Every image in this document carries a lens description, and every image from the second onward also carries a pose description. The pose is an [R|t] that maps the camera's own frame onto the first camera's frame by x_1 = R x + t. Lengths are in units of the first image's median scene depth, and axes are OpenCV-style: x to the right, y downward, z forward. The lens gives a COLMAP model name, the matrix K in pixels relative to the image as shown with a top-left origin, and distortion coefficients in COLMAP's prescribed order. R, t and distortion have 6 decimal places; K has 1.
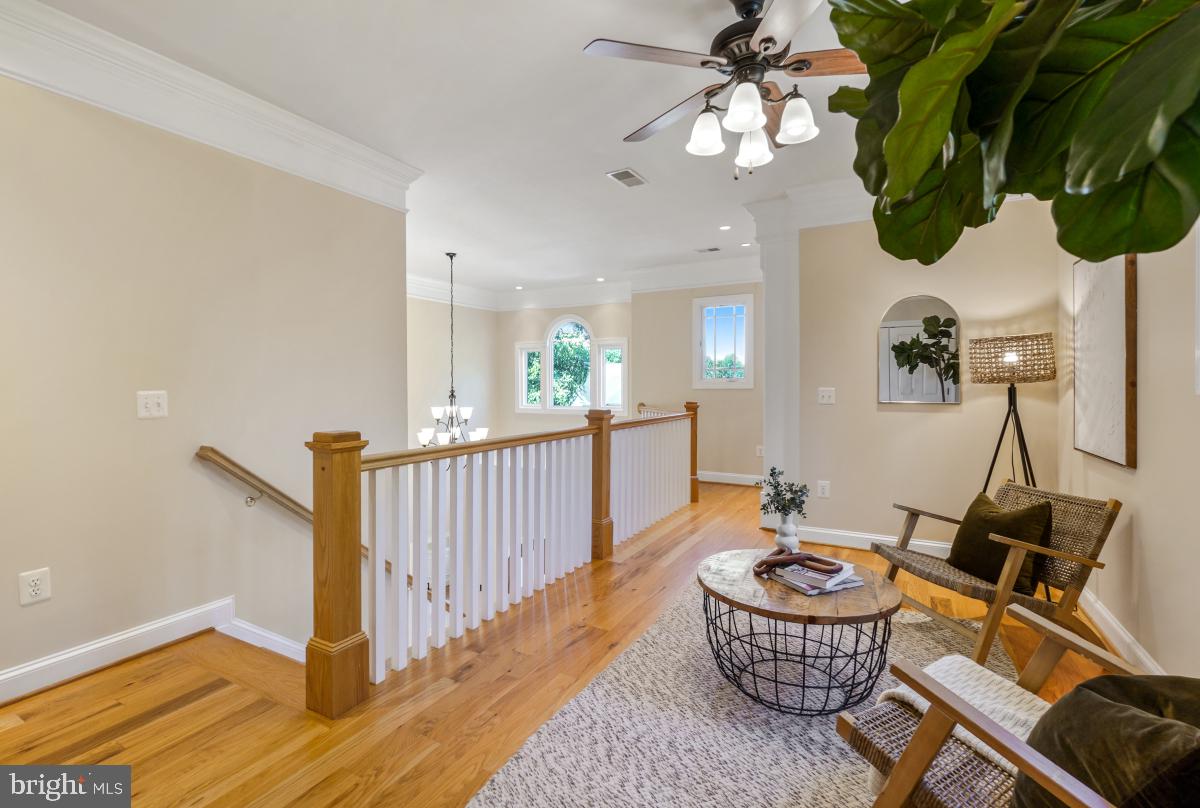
lens RADIAL K [[539.1, 0, 594.0], [0, 539.1, 387.1], [0, 0, 1]] dist [0.001141, 0.000243]
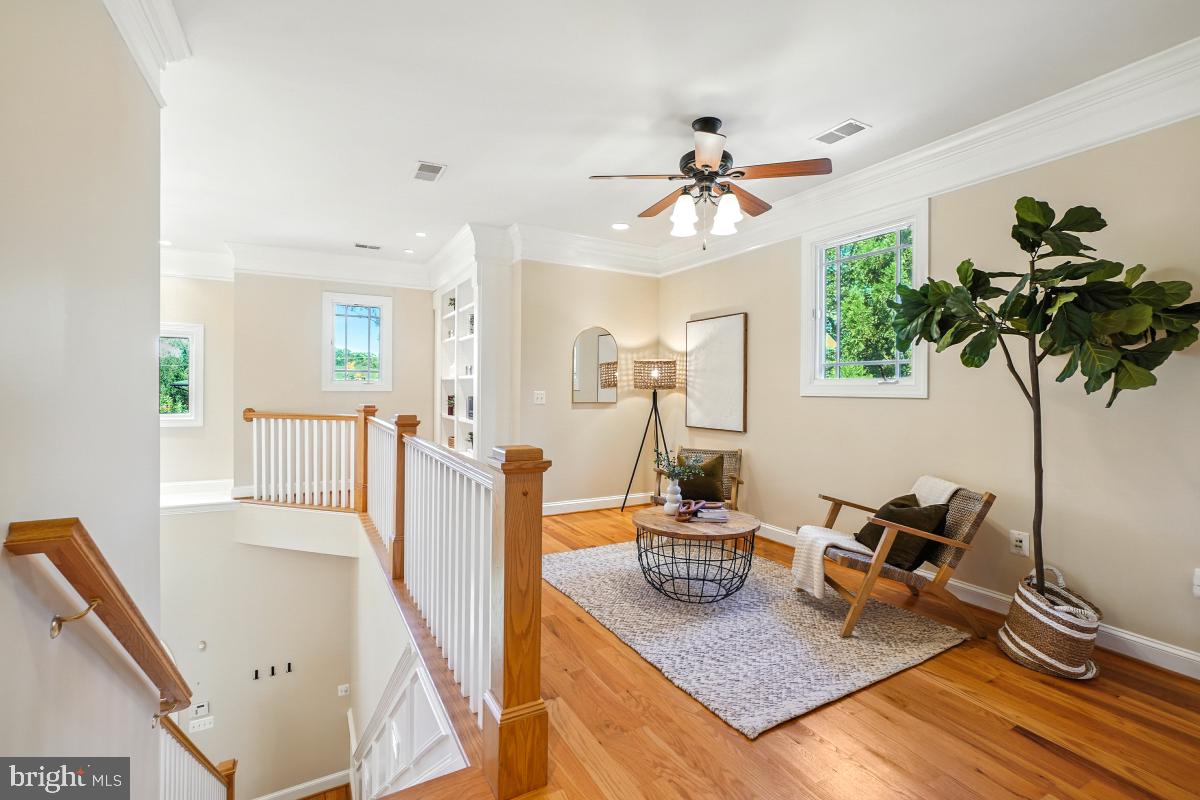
lens RADIAL K [[527.6, 0, 598.4], [0, 527.6, 394.8], [0, 0, 1]] dist [-0.014731, -0.000057]
pose [[0.525974, -0.003744, 0.850492, -0.681816], [-0.005929, 0.999950, 0.008068, -0.002923], [-0.850480, -0.009286, 0.525926, 0.300965]]
